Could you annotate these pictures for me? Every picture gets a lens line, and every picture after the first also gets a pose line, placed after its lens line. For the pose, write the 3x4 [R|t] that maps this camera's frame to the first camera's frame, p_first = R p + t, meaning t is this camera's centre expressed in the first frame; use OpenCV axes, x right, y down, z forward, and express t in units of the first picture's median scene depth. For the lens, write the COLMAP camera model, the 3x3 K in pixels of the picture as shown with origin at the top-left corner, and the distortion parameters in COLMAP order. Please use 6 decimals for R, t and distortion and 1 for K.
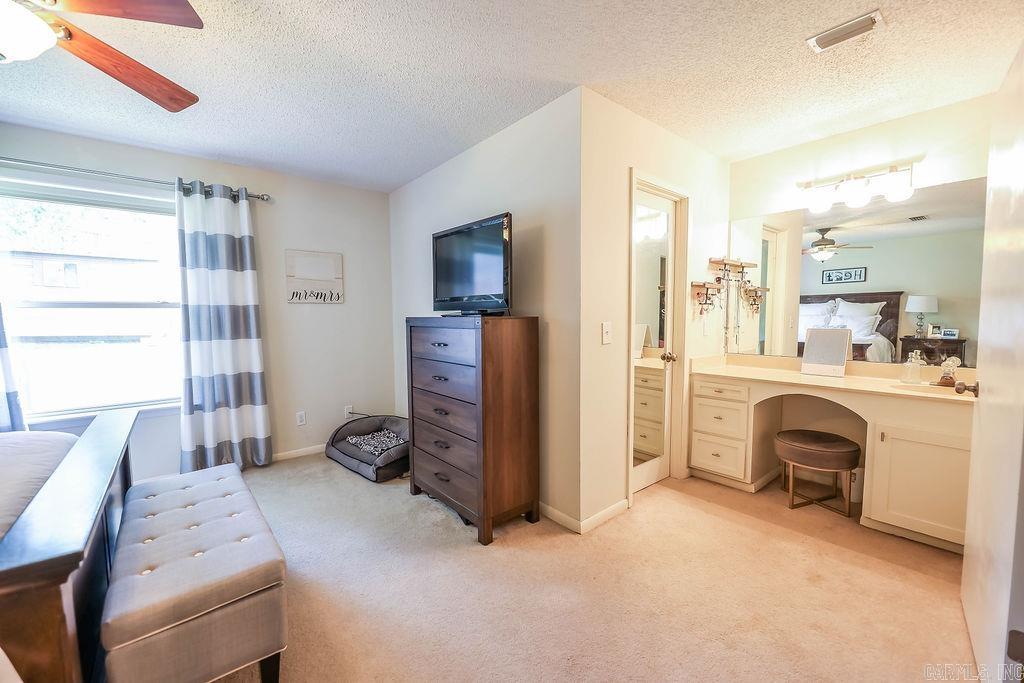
lens RADIAL K [[410.3, 0, 514.1], [0, 410.3, 345.5], [0, 0, 1]] dist [-0.008311, -0.000281]
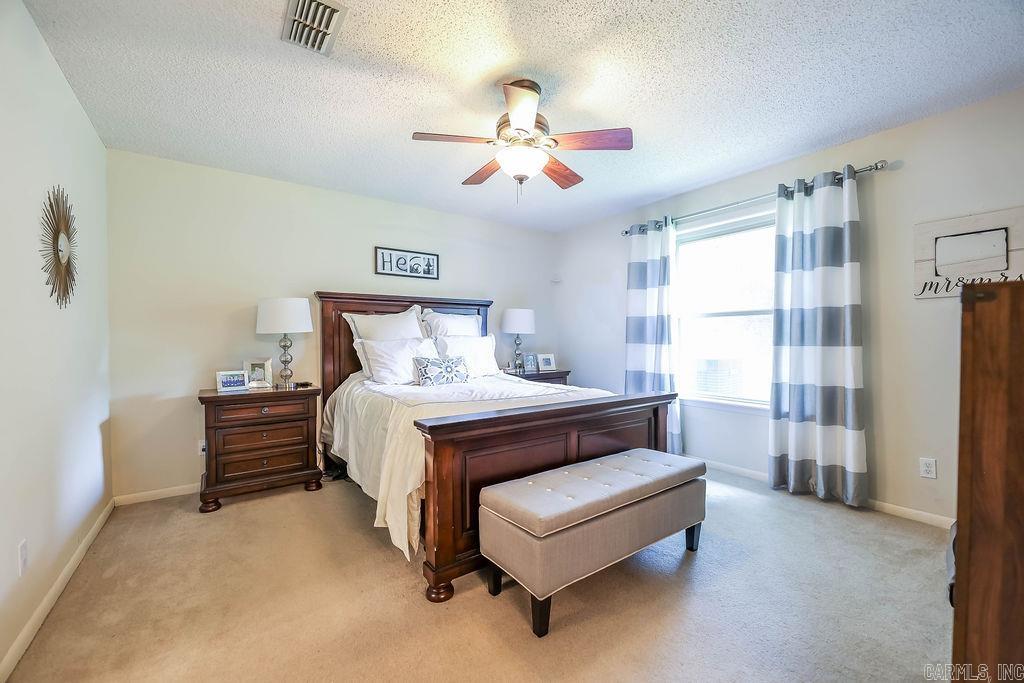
lens RADIAL K [[402.1, 0, 510.2], [0, 402.1, 354.0], [0, 0, 1]] dist [0.001446, 0.000041]
pose [[-0.080071, 0.038184, -0.996058, 0.230105], [-0.068375, 0.996702, 0.043706, 0.008907], [0.994441, 0.071605, -0.077196, 0.409701]]
